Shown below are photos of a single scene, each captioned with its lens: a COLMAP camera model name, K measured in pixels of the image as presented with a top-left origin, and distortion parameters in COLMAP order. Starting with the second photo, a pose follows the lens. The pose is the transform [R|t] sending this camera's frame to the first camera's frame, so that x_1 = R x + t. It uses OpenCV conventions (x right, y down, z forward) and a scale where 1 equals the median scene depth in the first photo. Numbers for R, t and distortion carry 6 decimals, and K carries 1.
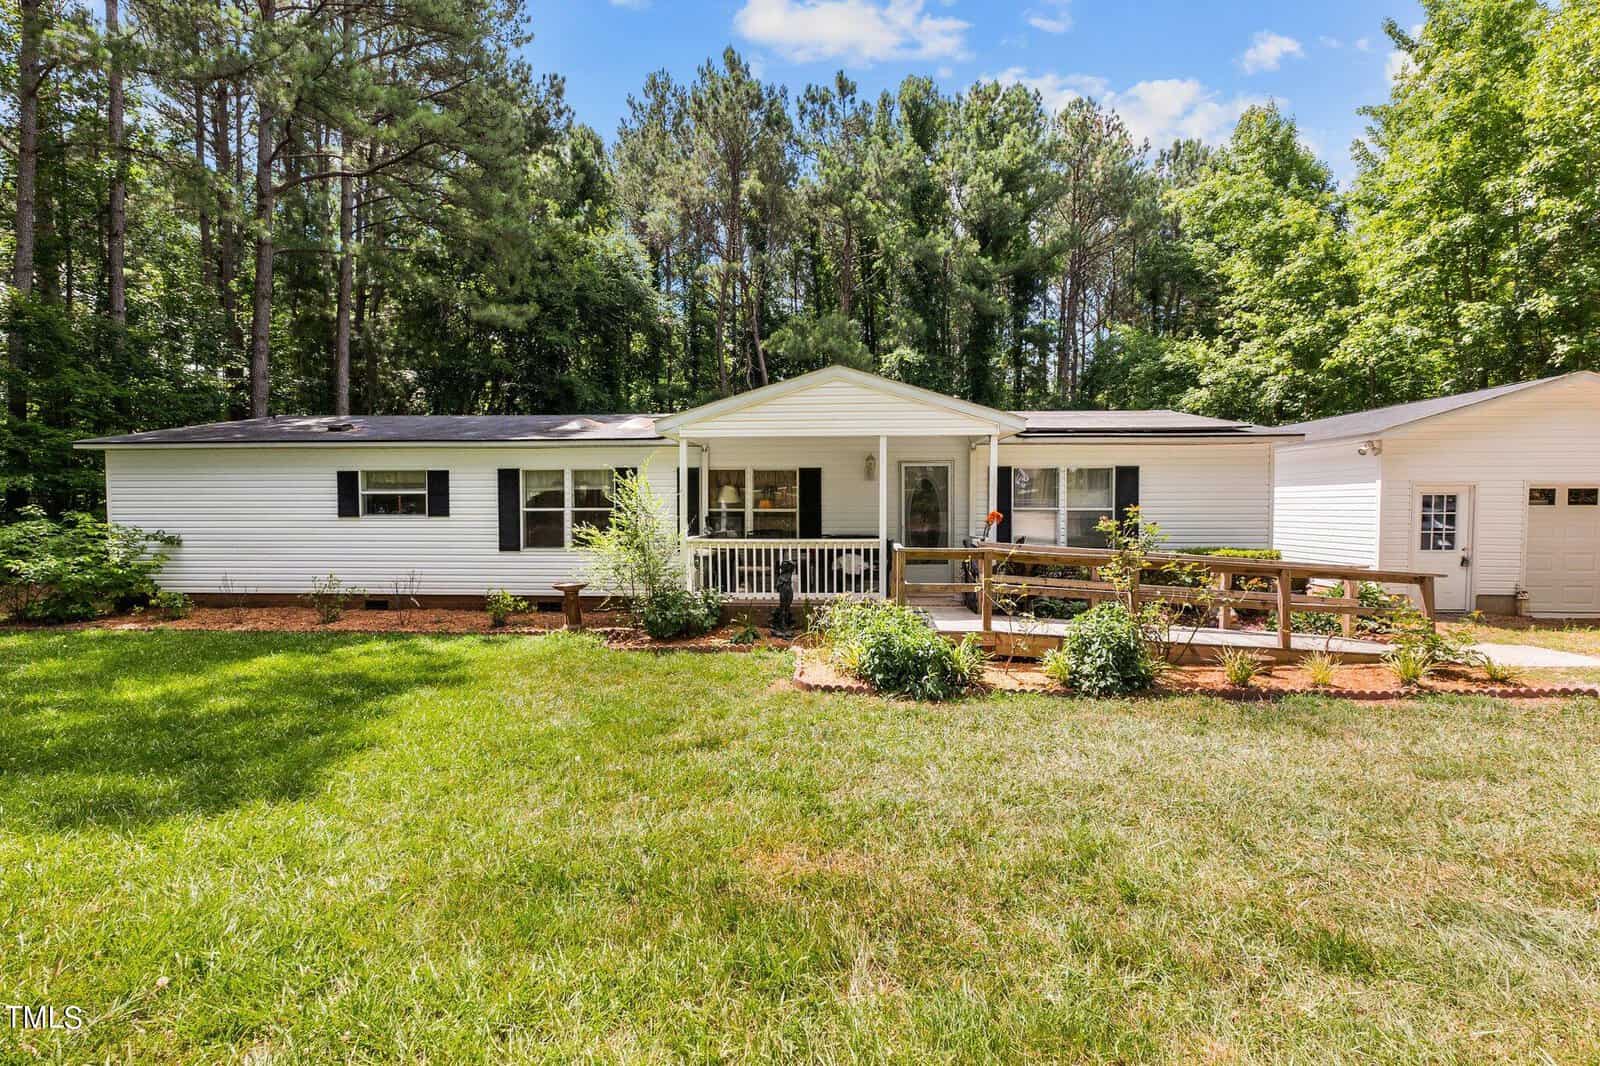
lens RADIAL K [[716.5, 0, 800.6], [0, 716.5, 527.9], [0, 0, 1]] dist [0.011305, 0.000234]
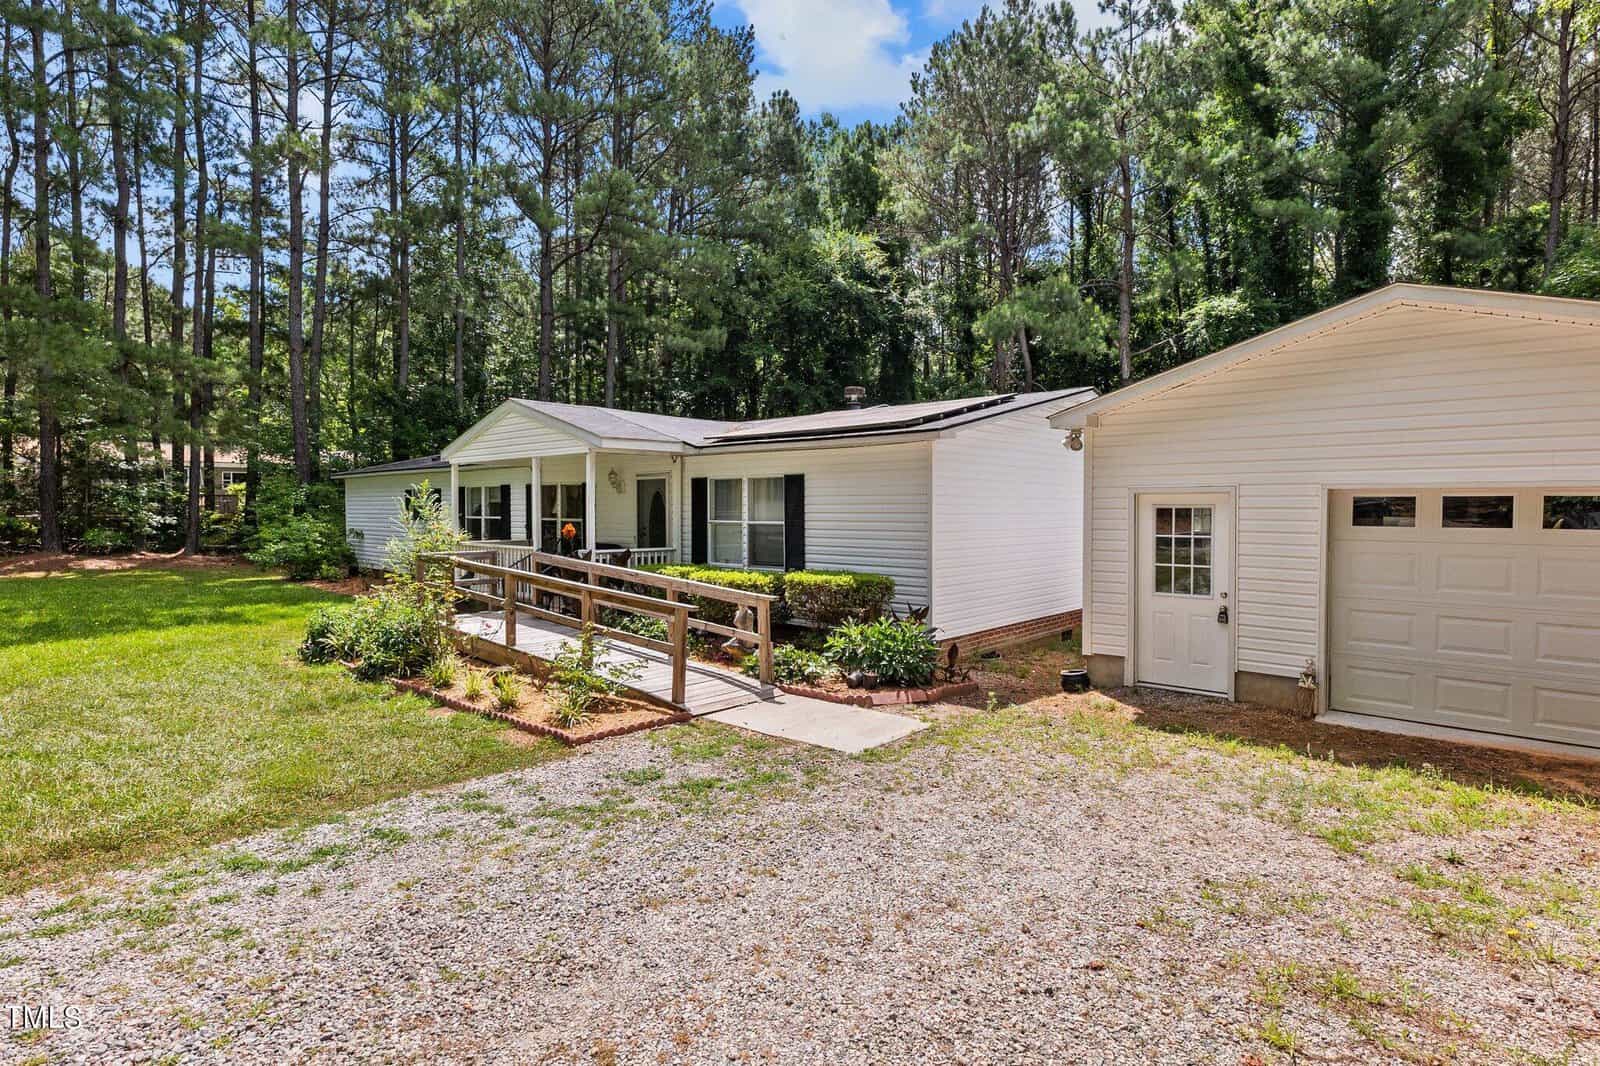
lens RADIAL K [[839.9, 0, 780.6], [0, 839.9, 511.6], [0, 0, 1]] dist [0.001533, 0.000028]
pose [[0.762126, 0.003809, -0.647418, 1.050741], [-0.020517, 0.999623, -0.018272, -0.020360], [0.647104, 0.027209, 0.761916, 0.198358]]
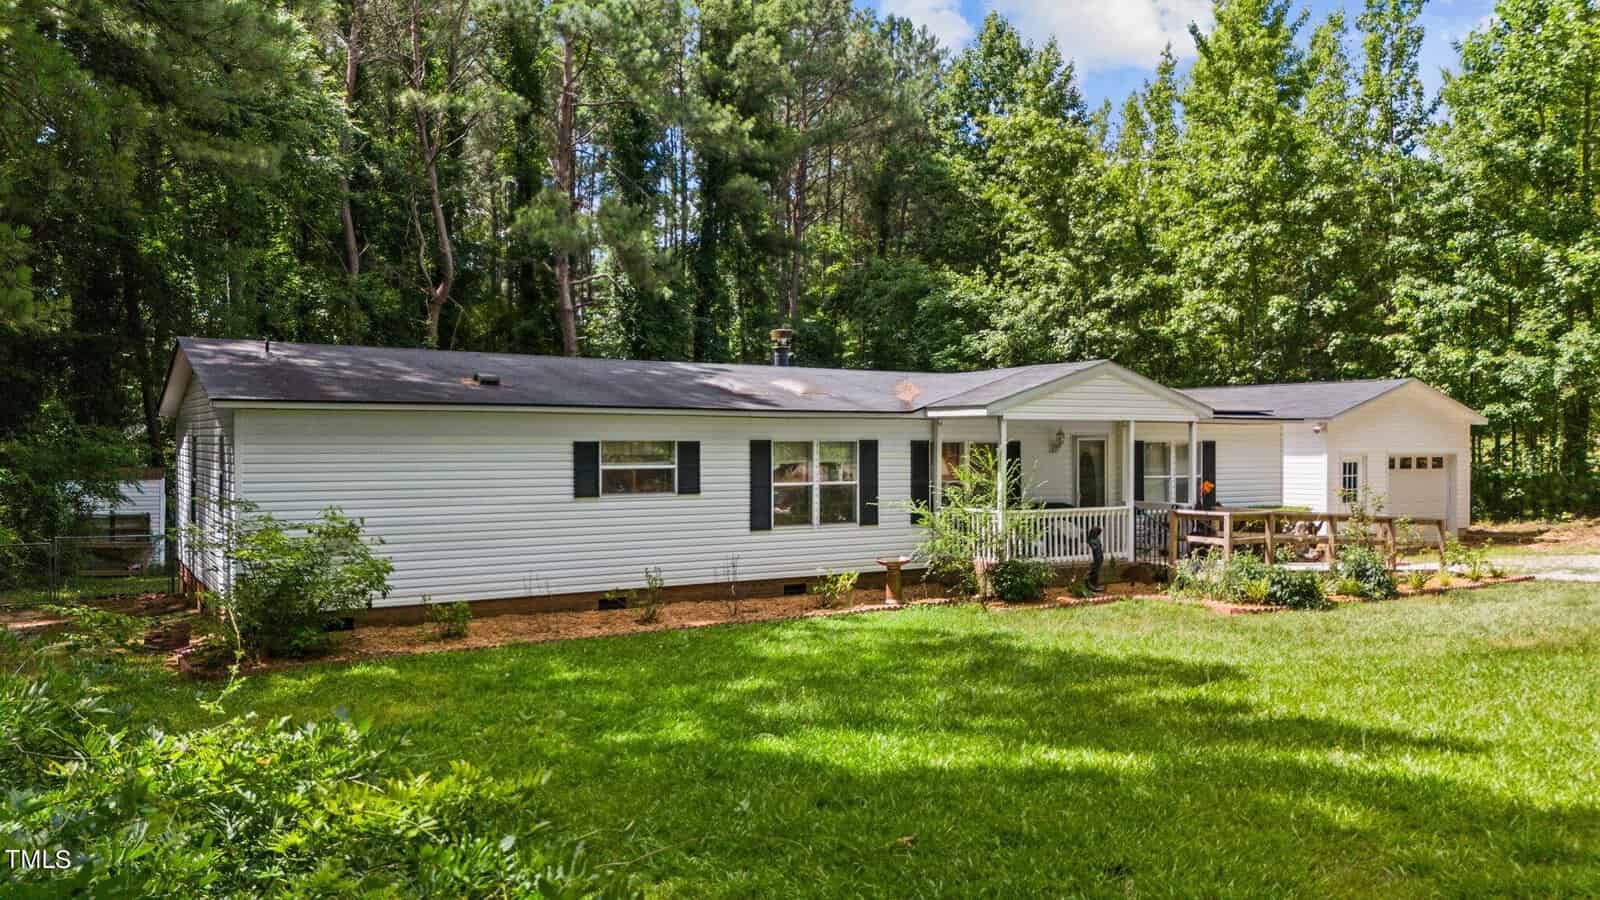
lens RADIAL K [[1263.2, 0, 800.1], [0, 1263.2, 444.4], [0, 0, 1]] dist [0.058080, -0.027763]
pose [[0.809452, 0.001109, 0.587185, -1.296092], [0.017116, 0.999529, -0.025482, -0.035313], [-0.586936, 0.030676, 0.809052, -0.313425]]
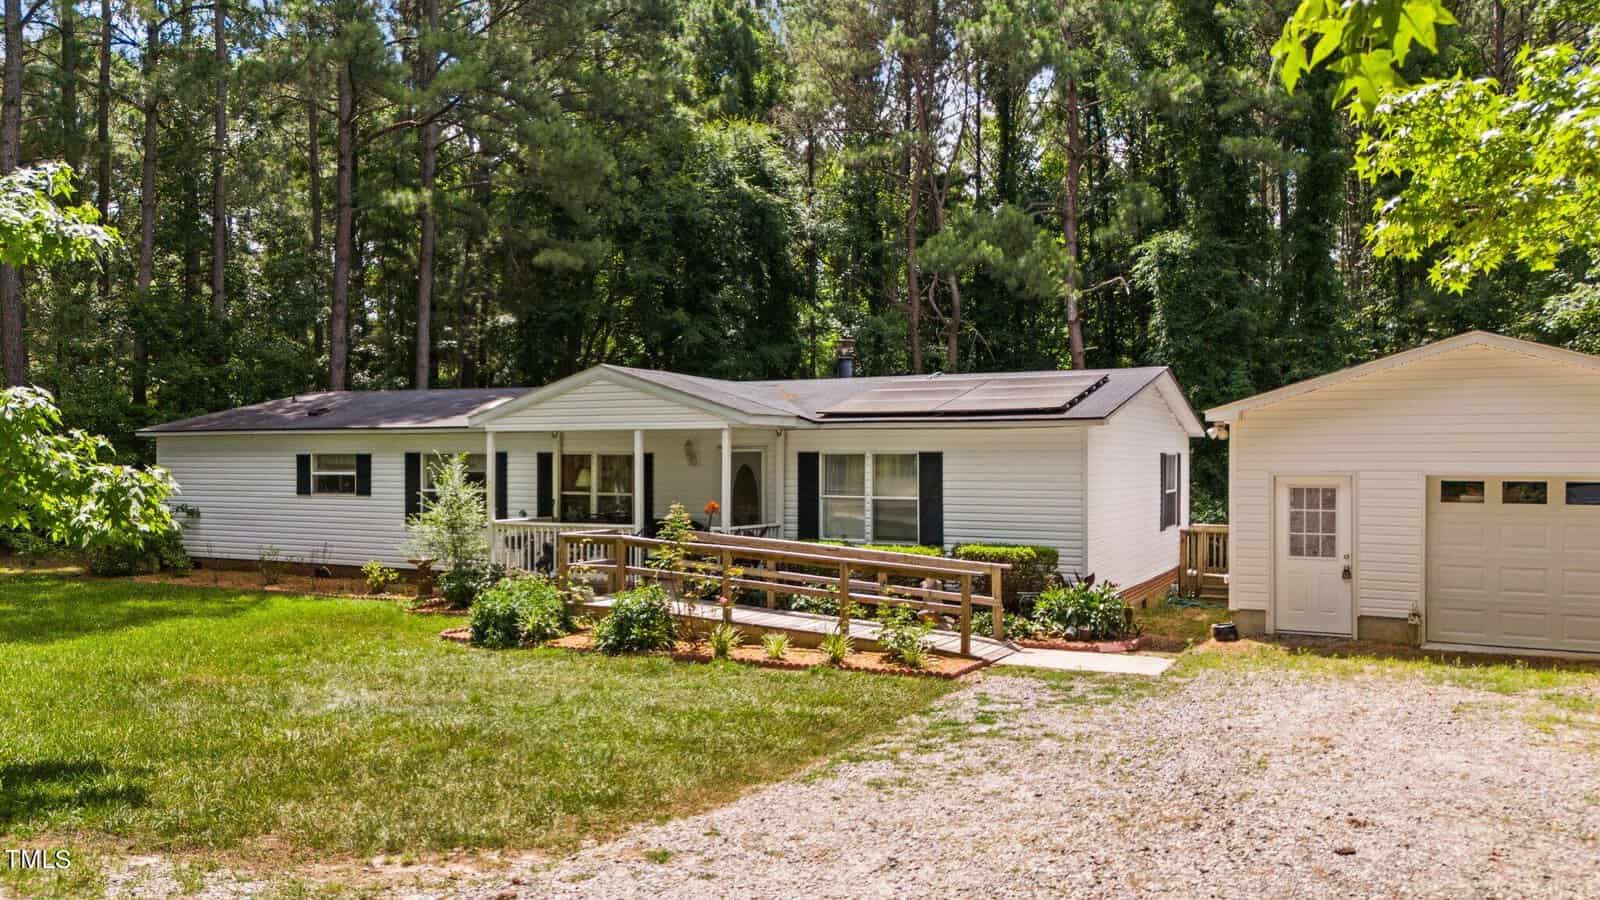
lens RADIAL K [[1263.2, 0, 789.1], [0, 1263.2, 439.9], [0, 0, 1]] dist [0.058080, -0.027763]
pose [[0.906790, -0.004246, -0.421562, 0.916378], [-0.015094, 0.998981, -0.042528, -0.028377], [0.421313, 0.044927, 0.905802, -0.498280]]
